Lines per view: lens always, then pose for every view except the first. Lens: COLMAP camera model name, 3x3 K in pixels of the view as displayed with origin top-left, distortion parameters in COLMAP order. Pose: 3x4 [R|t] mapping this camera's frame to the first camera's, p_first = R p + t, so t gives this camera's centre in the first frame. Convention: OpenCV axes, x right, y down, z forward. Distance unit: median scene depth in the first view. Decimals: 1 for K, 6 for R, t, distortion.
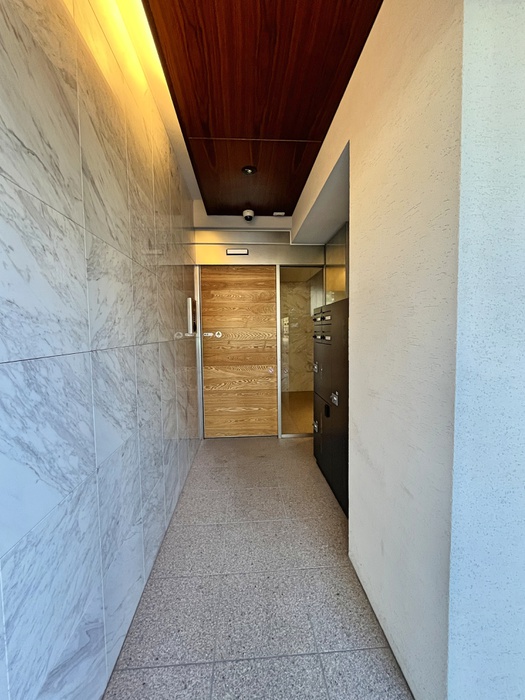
lens RADIAL K [[283.0, 0, 262.1], [0, 283.0, 349.4], [0, 0, 1]] dist [-0.000460, -0.000868]
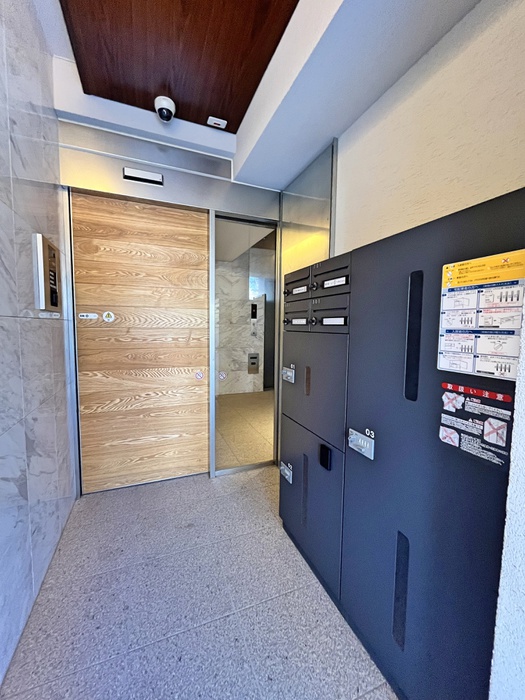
lens RADIAL K [[283.0, 0, 262.2], [0, 283.0, 348.8], [0, 0, 1]] dist [-0.000460, -0.000868]
pose [[0.948996, 0.001266, 0.315284, -0.037235], [-0.006475, 0.999859, 0.015474, 0.002237], [-0.315220, -0.016727, 0.948871, 0.348558]]
